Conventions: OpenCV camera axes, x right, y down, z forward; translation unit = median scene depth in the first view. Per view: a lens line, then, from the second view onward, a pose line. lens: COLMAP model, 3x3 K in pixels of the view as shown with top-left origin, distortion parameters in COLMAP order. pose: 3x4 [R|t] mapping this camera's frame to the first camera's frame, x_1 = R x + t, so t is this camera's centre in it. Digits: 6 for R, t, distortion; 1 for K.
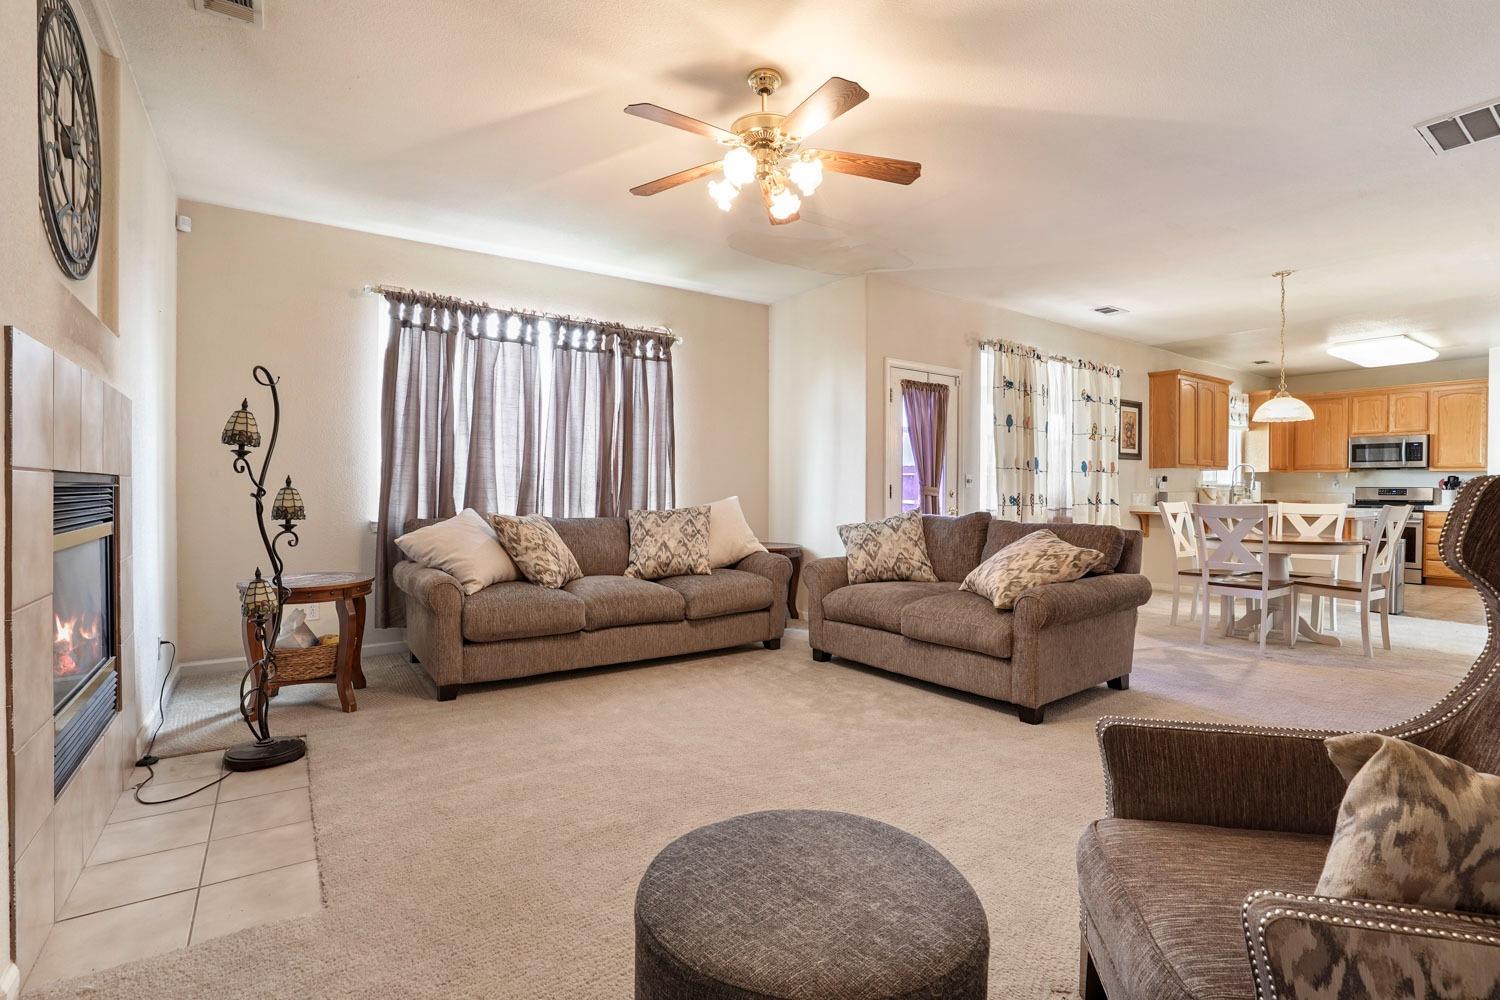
lens RADIAL K [[692.7, 0, 750.0], [0, 692.7, 500.0], [0, 0, 1]] dist [-0.057601, 0.022358]
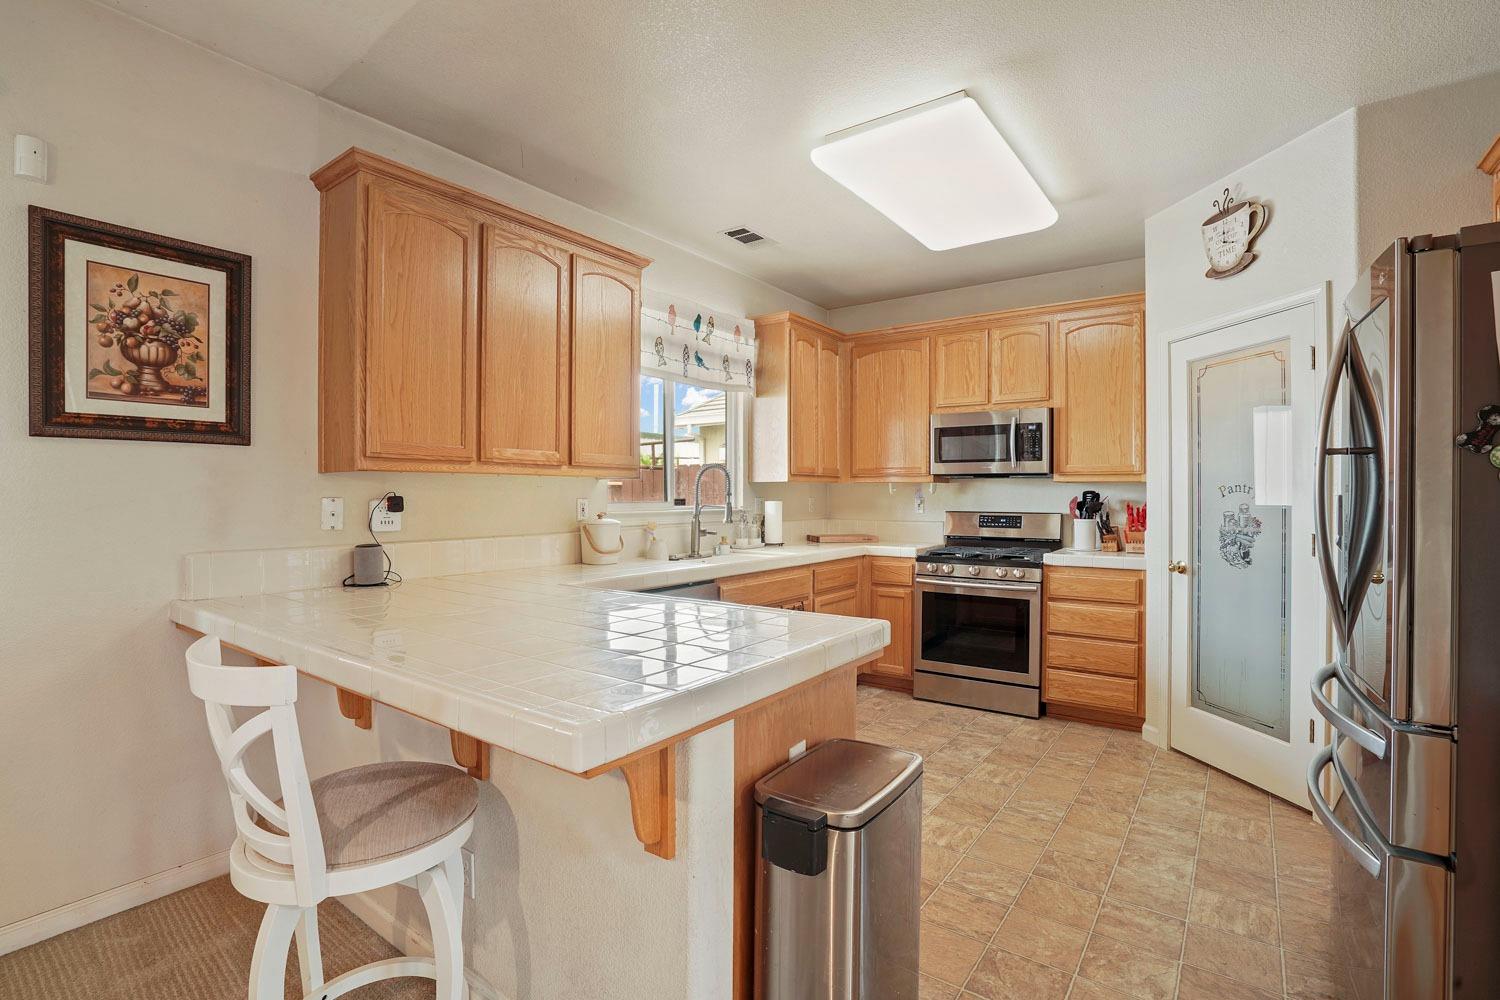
lens RADIAL K [[692.7, 0, 750.0], [0, 692.7, 500.0], [0, 0, 1]] dist [-0.057601, 0.022358]
pose [[0.944812, -0.004761, 0.327579, 0.655522], [0.006715, 0.999966, -0.004834, -0.029372], [-0.327545, 0.006767, 0.944811, 0.609859]]
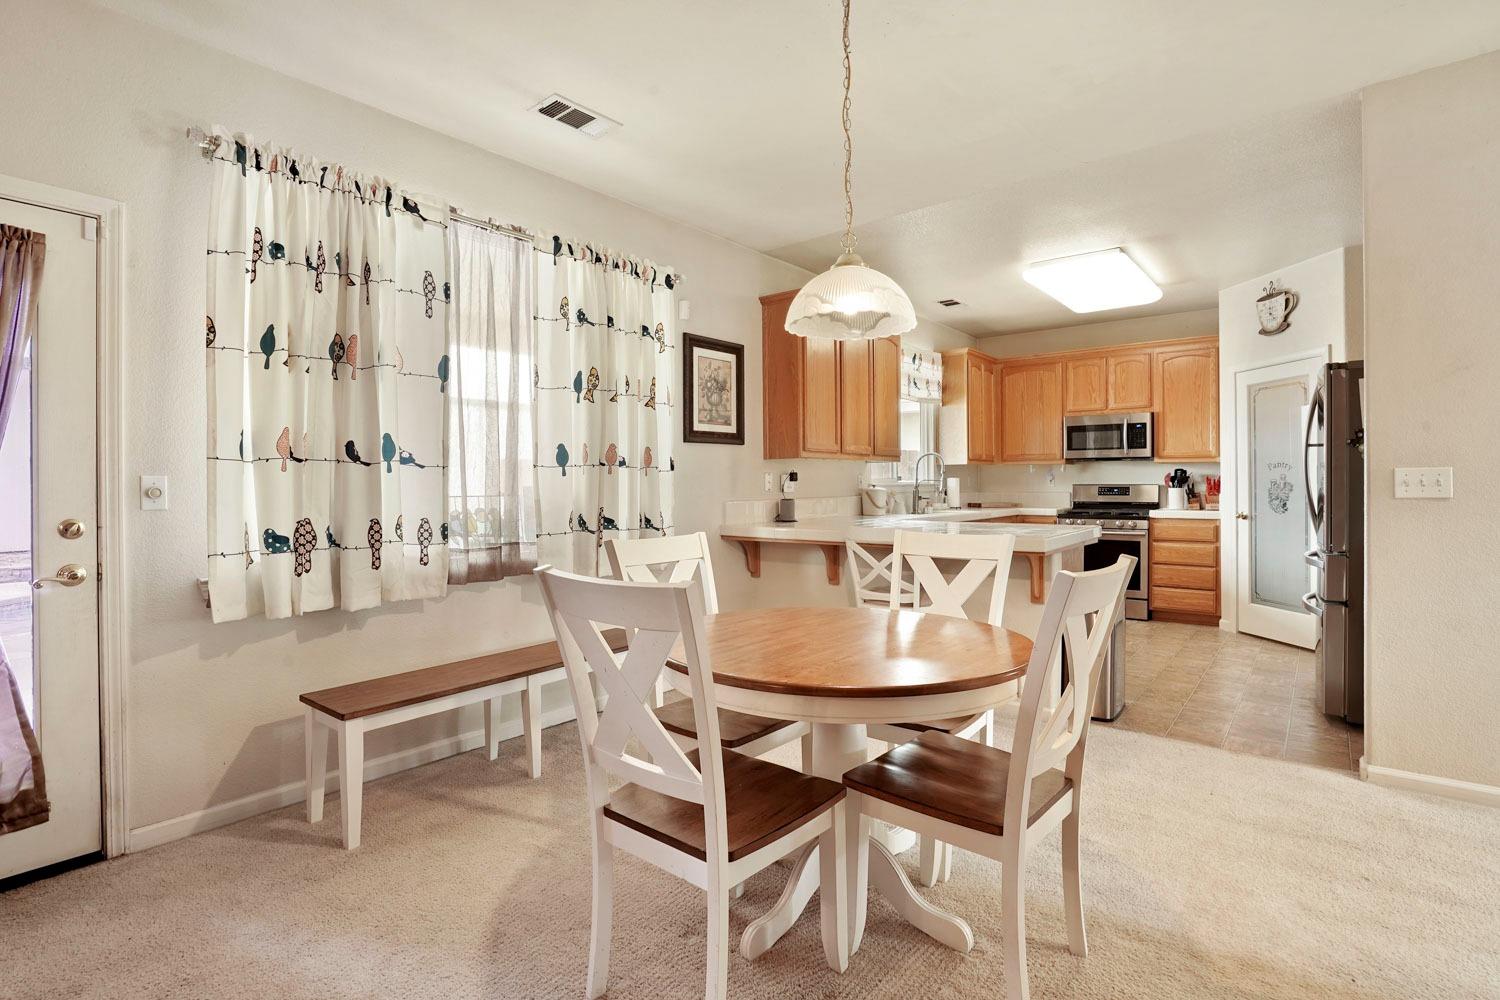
lens RADIAL K [[708.1, 0, 744.3], [0, 708.1, 488.1], [0, 0, 1]] dist [-0.064909, 0.025925]
pose [[0.964514, -0.010850, 0.263810, 0.395806], [0.012759, 0.999903, -0.005524, -0.017255], [-0.263725, 0.008694, 0.964559, 0.397983]]
